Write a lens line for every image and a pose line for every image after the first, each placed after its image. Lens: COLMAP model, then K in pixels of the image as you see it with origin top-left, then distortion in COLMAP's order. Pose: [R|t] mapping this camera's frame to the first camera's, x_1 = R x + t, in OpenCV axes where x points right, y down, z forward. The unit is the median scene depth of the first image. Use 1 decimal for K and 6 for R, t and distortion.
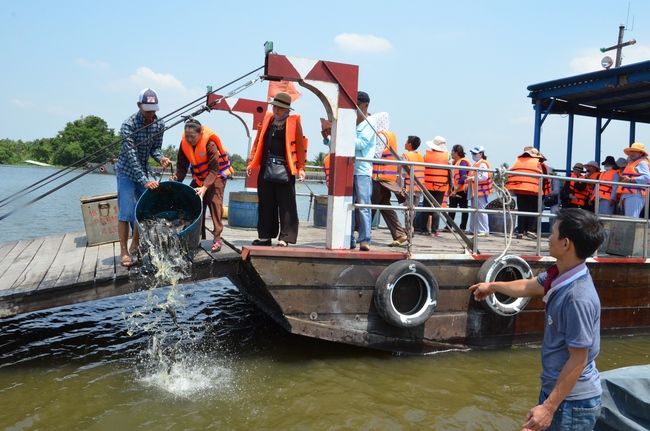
lens RADIAL K [[567.3, 0, 325.0], [0, 567.3, 215.5], [0, 0, 1]] dist [-0.101858, 0.146565]
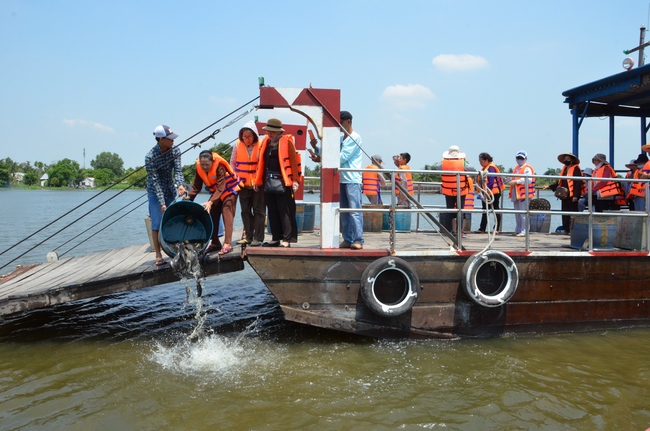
lens RADIAL K [[523.4, 0, 317.8], [0, 523.4, 215.4], [0, 0, 1]] dist [-0.152551, 0.130707]
pose [[0.973361, -0.037028, -0.226267, 0.241029], [0.031821, 0.999139, -0.026617, 0.019606], [0.227057, 0.018708, 0.973702, -0.044758]]
